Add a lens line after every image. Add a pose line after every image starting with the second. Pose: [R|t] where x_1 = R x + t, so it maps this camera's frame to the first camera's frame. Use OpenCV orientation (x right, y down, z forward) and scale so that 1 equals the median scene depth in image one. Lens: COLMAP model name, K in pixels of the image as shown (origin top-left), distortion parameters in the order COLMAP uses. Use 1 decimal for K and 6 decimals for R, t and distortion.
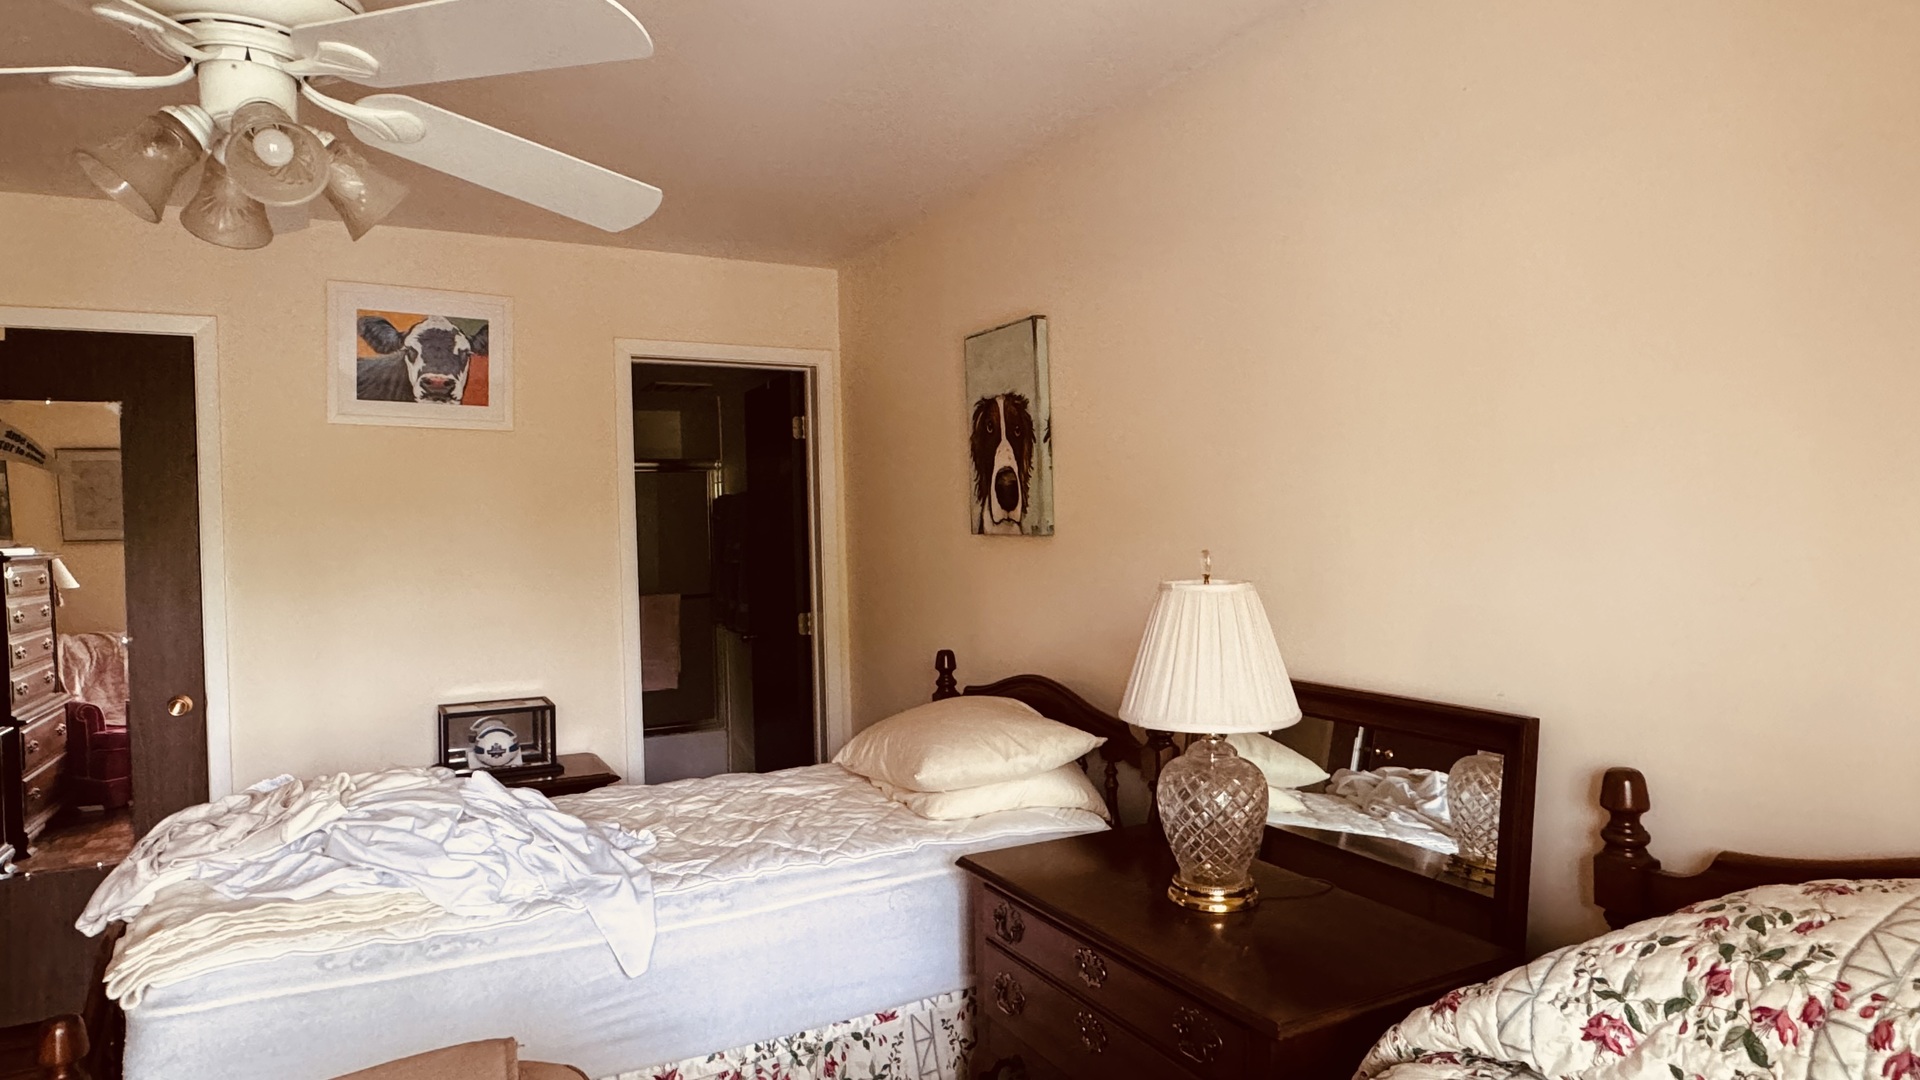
lens RADIAL K [[1131.3, 0, 964.6], [0, 1131.3, 541.3], [0, 0, 1]] dist [-0.005476, 0.003261]
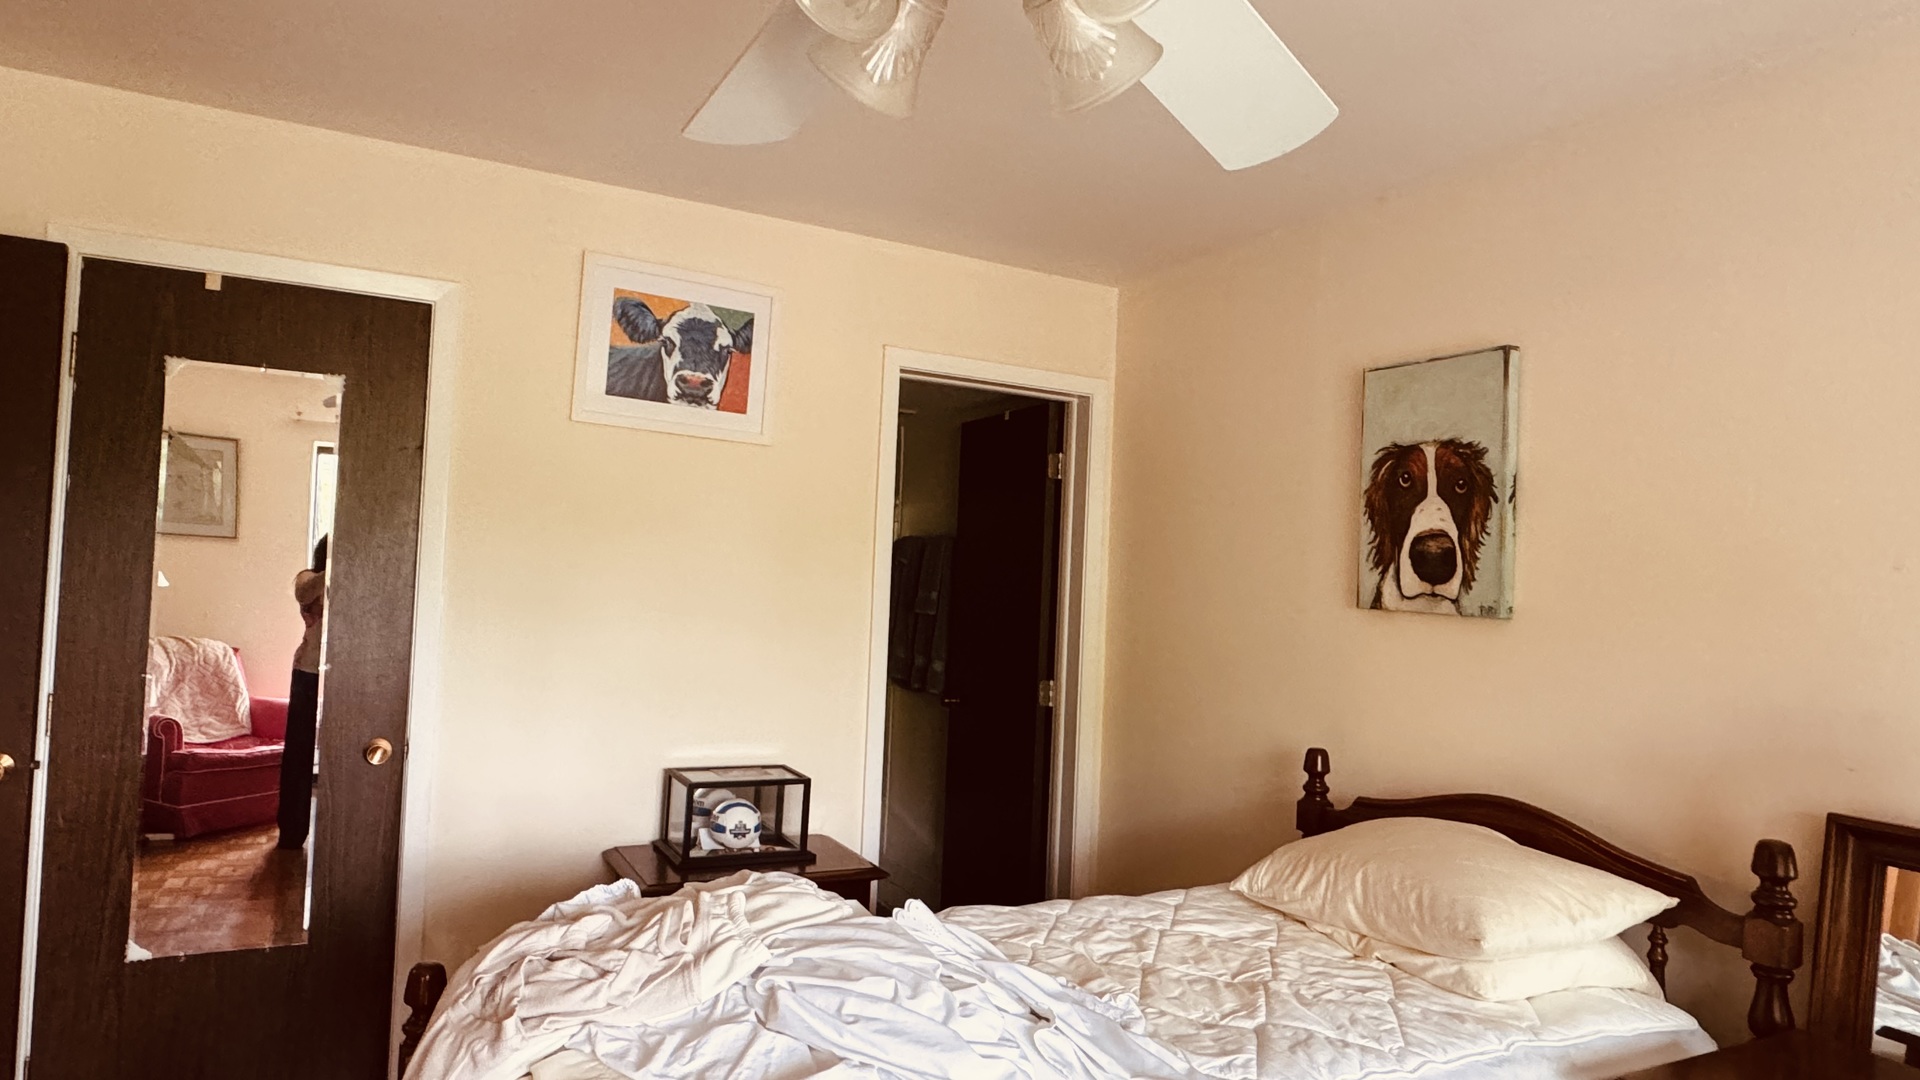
lens RADIAL K [[1131.3, 0, 956.1], [0, 1131.3, 541.3], [0, 0, 1]] dist [-0.005476, 0.003261]
pose [[0.997560, 0.069590, -0.005605, -0.268573], [-0.069776, 0.996481, -0.046449, 0.003629], [0.002353, 0.046727, 0.998905, 0.170856]]
